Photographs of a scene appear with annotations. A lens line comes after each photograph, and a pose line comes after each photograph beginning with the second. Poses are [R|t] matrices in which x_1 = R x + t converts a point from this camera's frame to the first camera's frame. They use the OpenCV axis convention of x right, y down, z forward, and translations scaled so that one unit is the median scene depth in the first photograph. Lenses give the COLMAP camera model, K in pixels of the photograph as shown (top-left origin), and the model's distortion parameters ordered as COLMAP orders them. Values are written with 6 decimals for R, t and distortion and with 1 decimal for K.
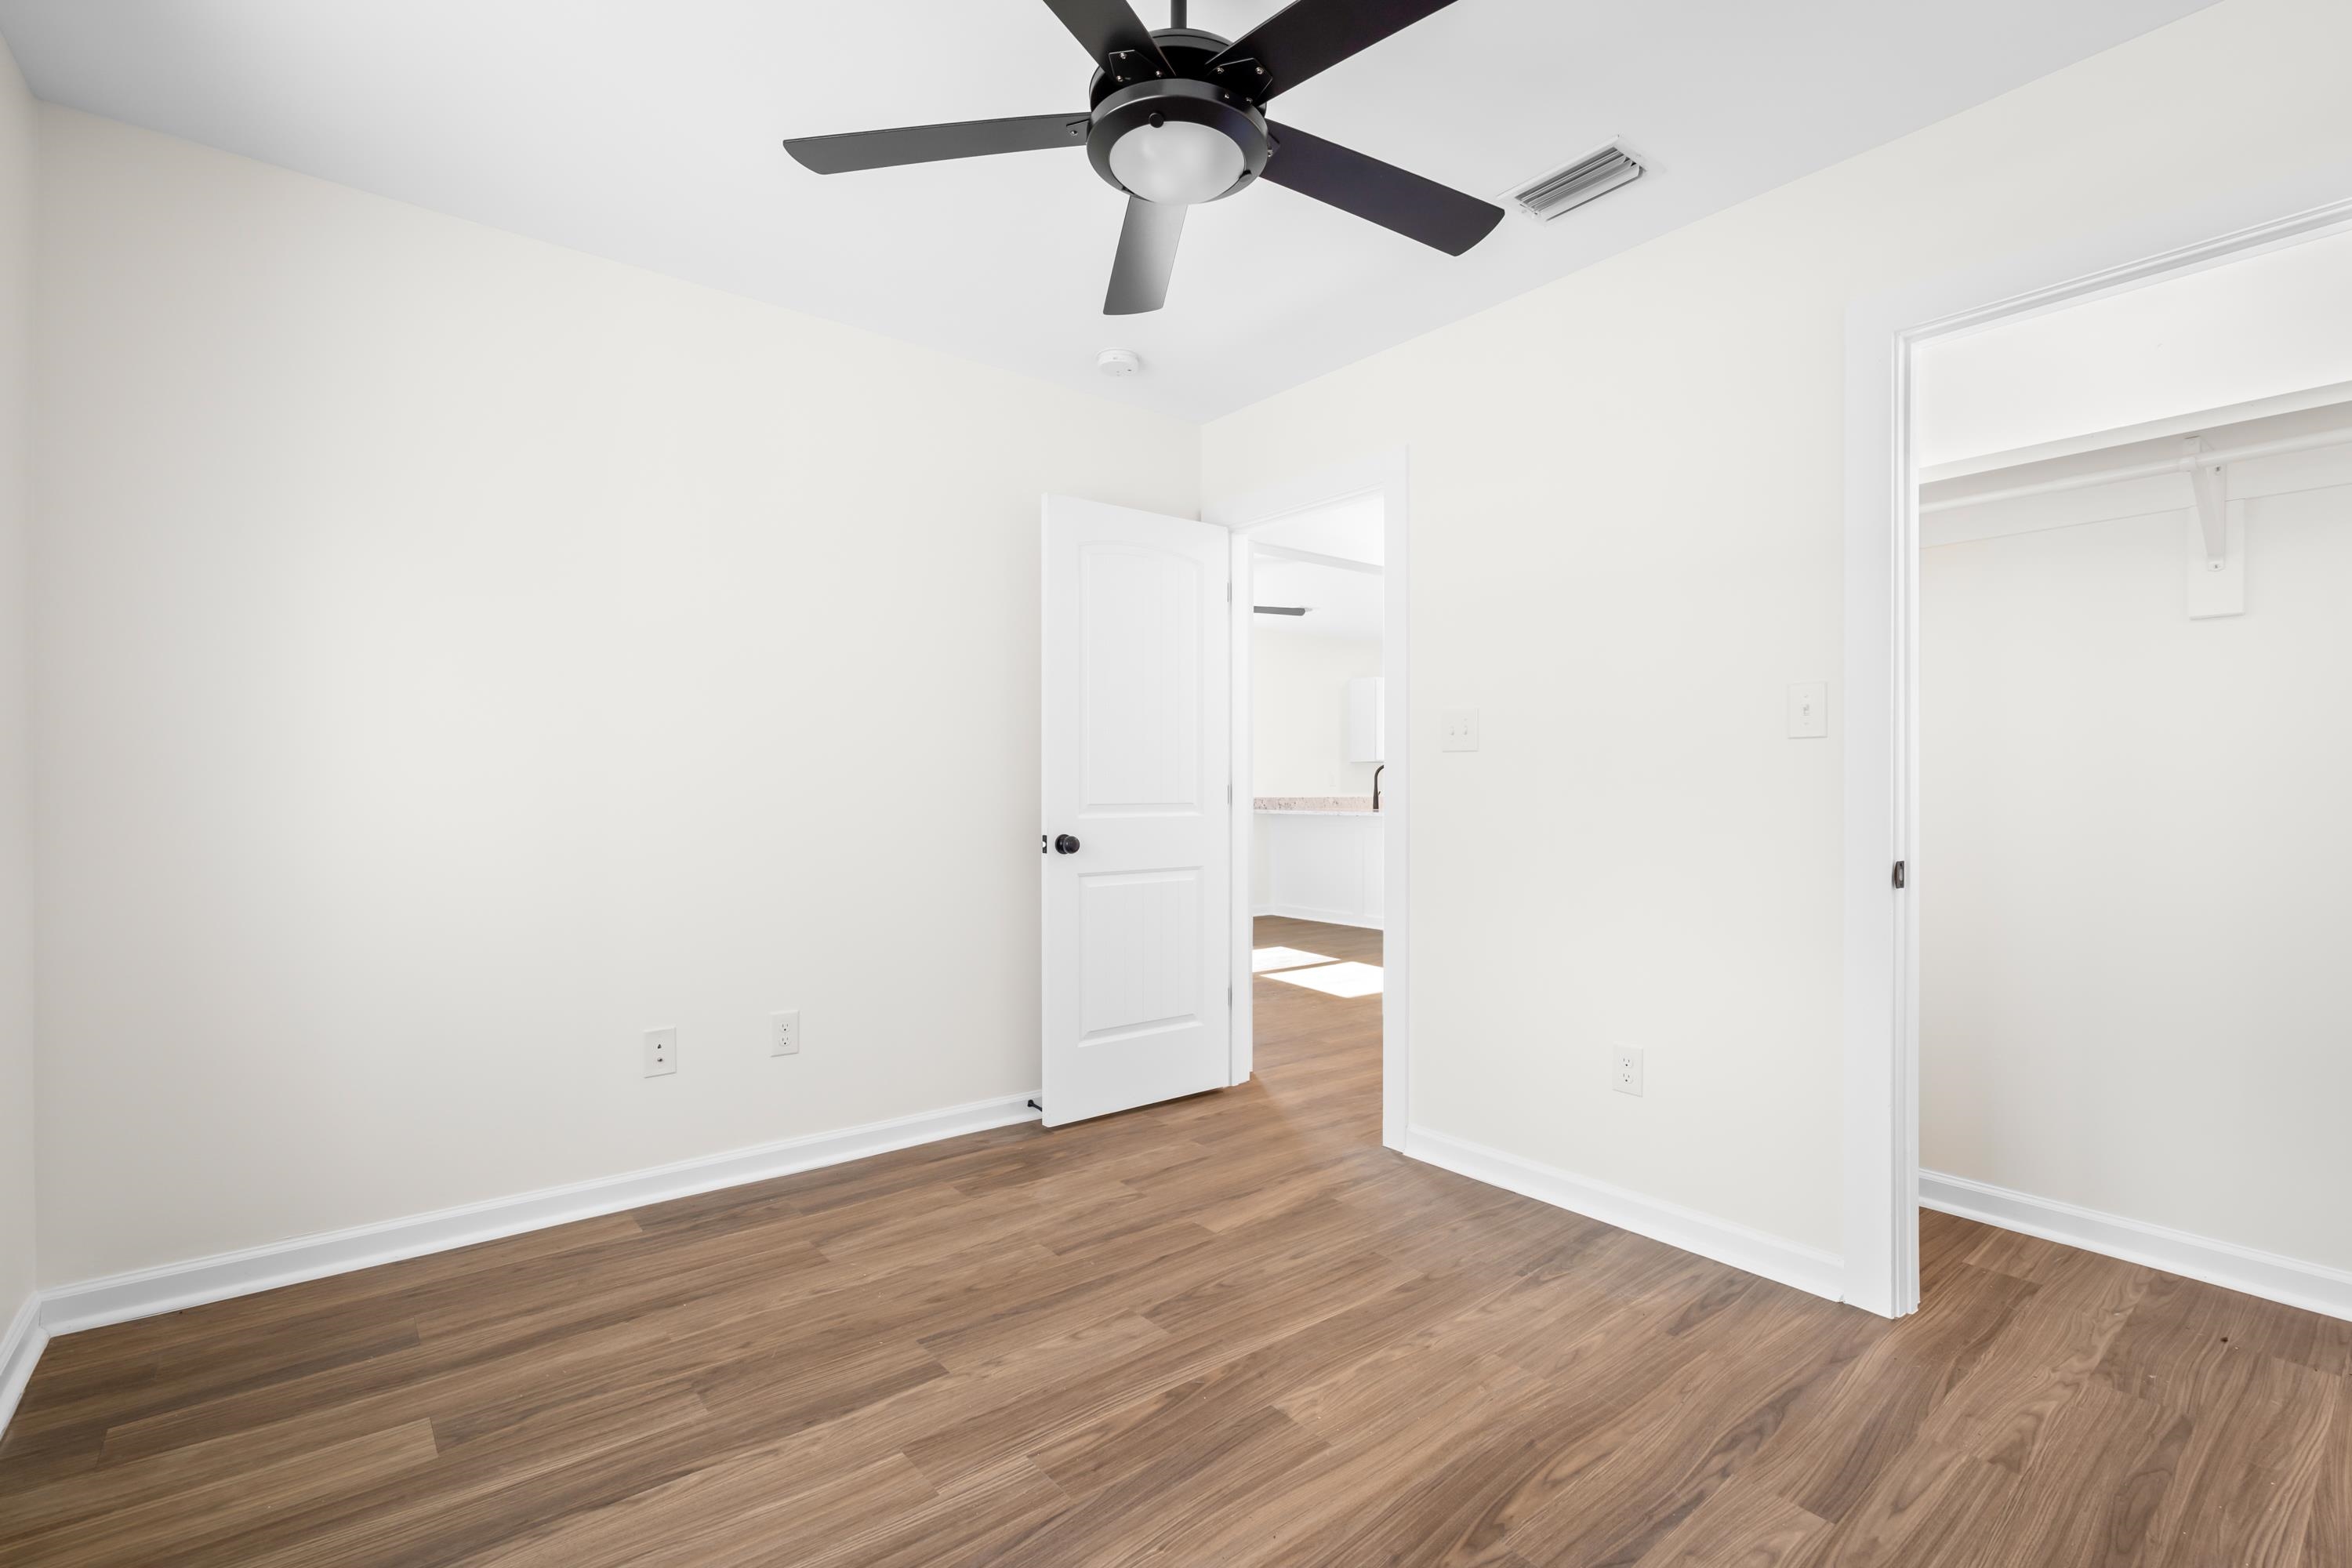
lens RADIAL K [[1070.6, 0, 1170.4], [0, 1070.6, 782.6], [0, 0, 1]] dist [0.000088, 0.000364]
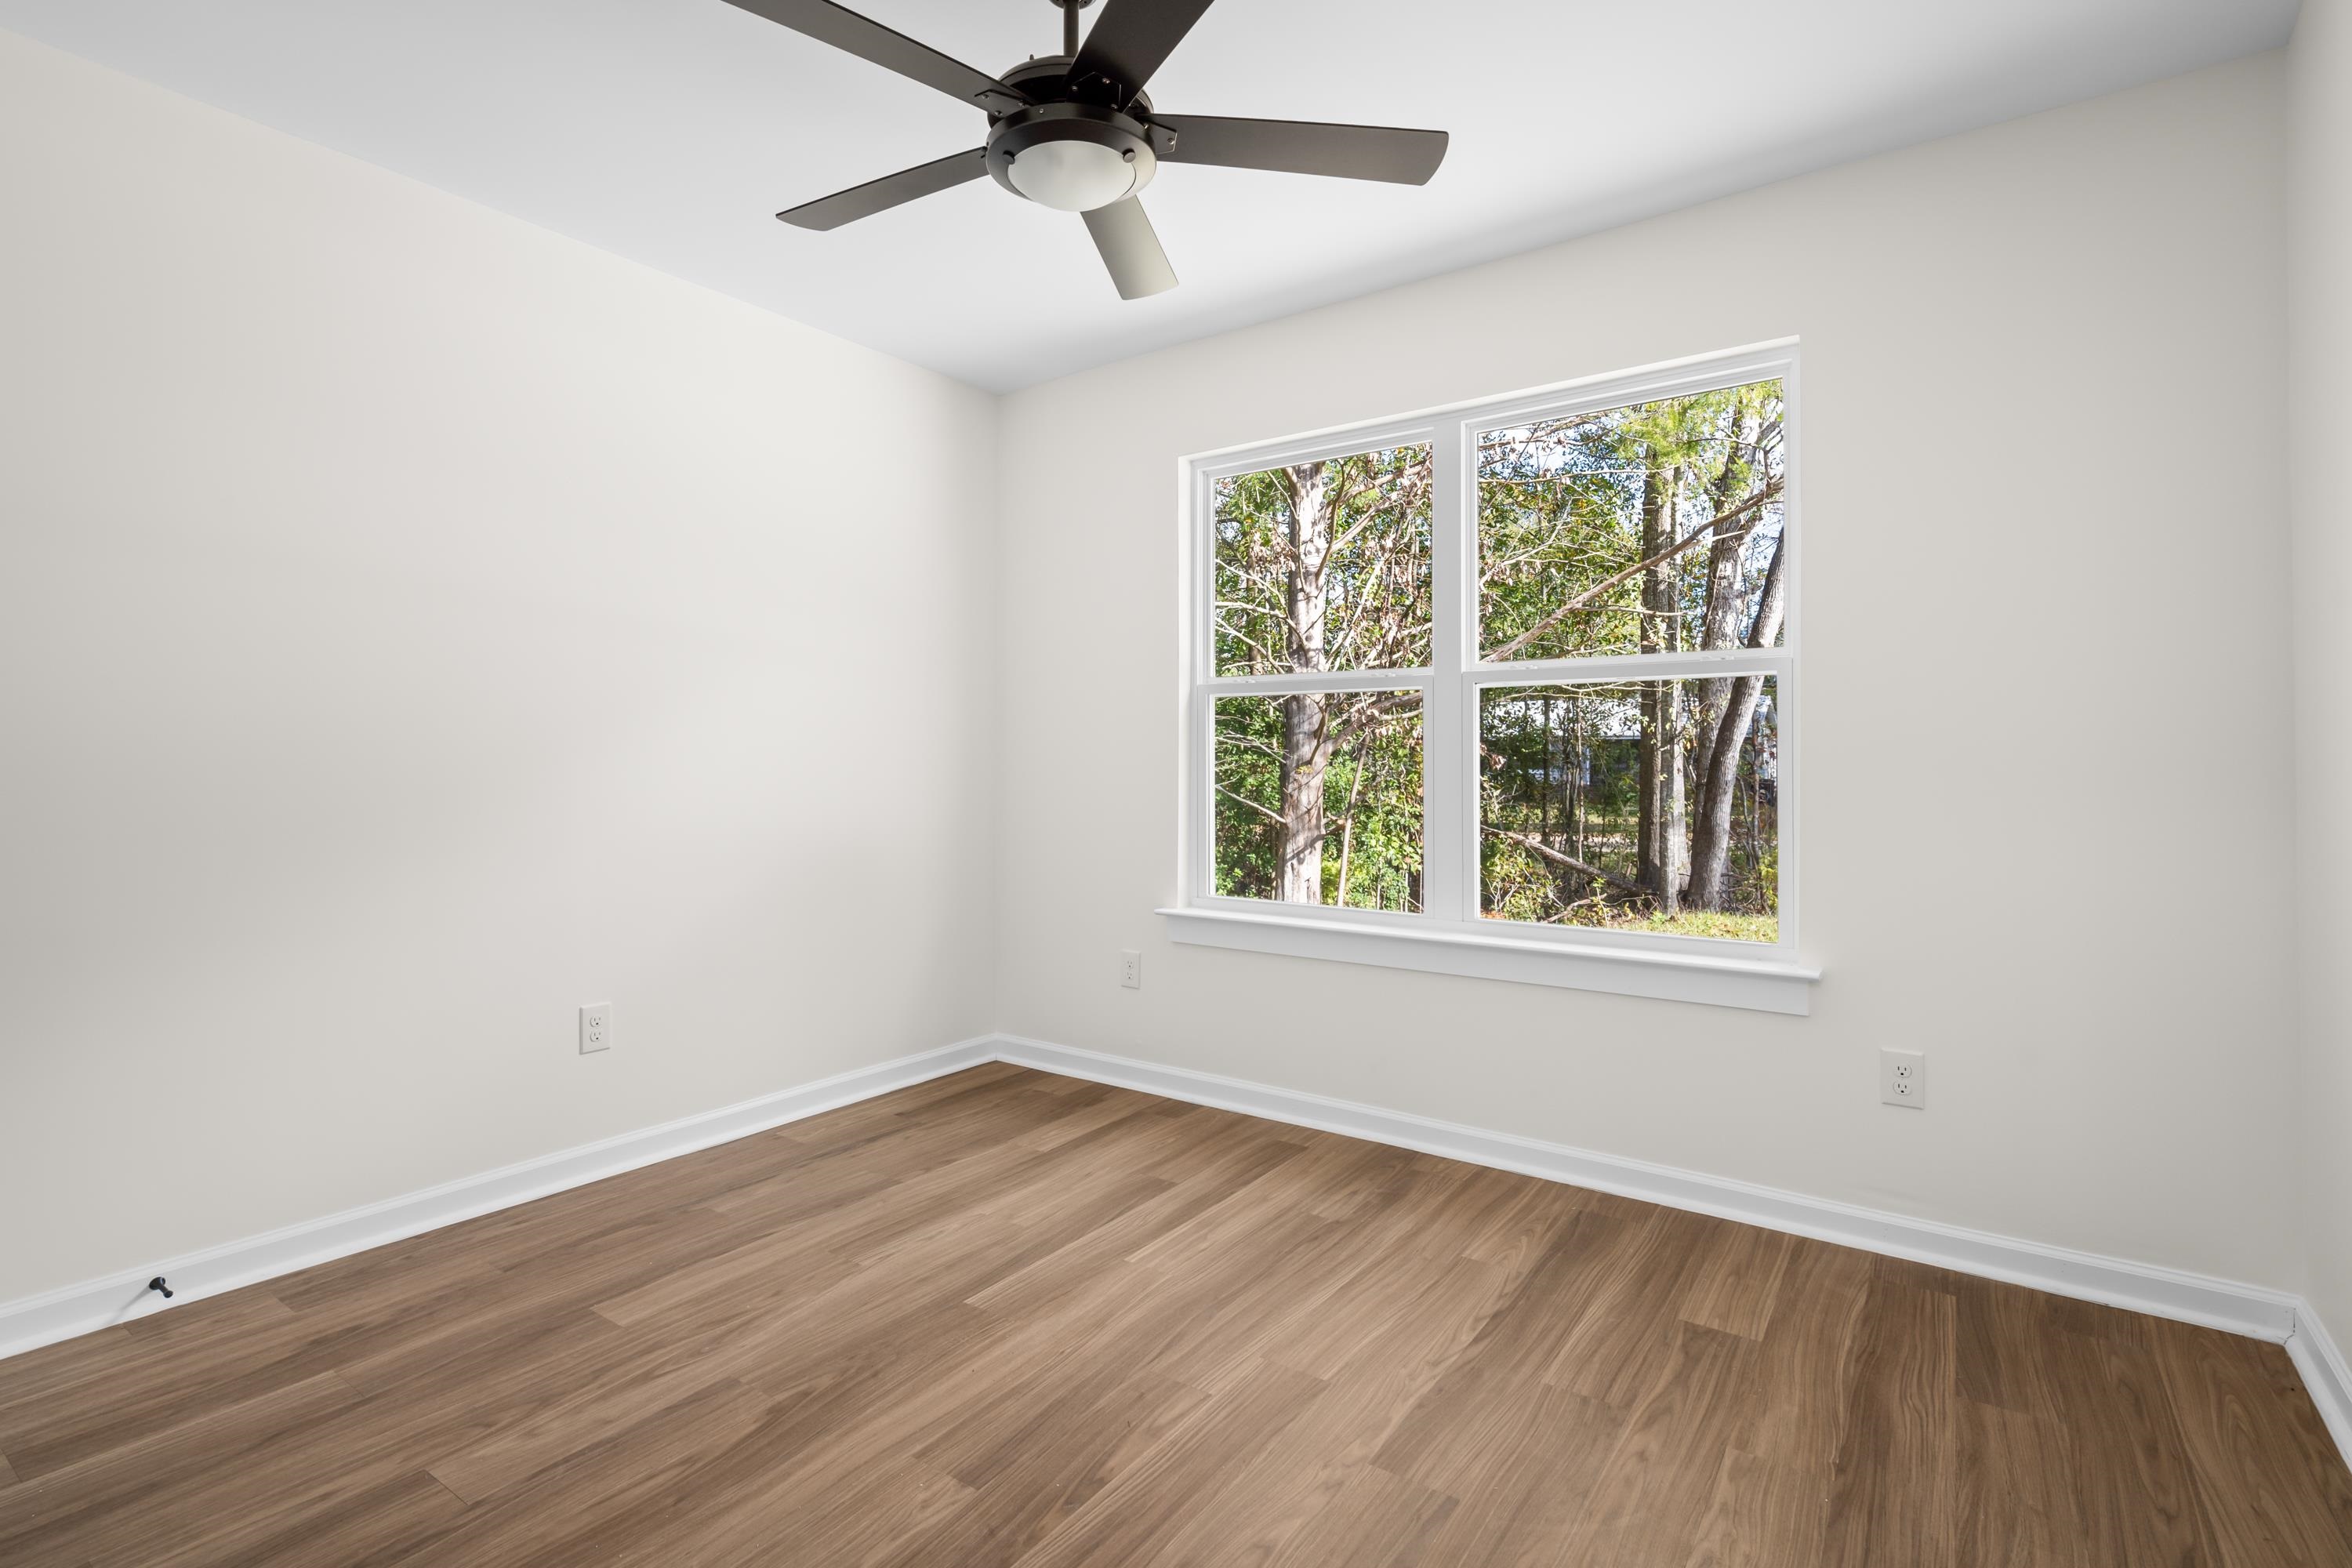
lens RADIAL K [[1070.6, 0, 1174.4], [0, 1070.6, 774.8], [0, 0, 1]] dist [0.000088, 0.000364]
pose [[-0.960696, -0.002486, -0.277590, 0.186708], [-0.002022, 0.999996, -0.001958, 0.020679], [0.277594, -0.001320, -0.960698, 1.917330]]
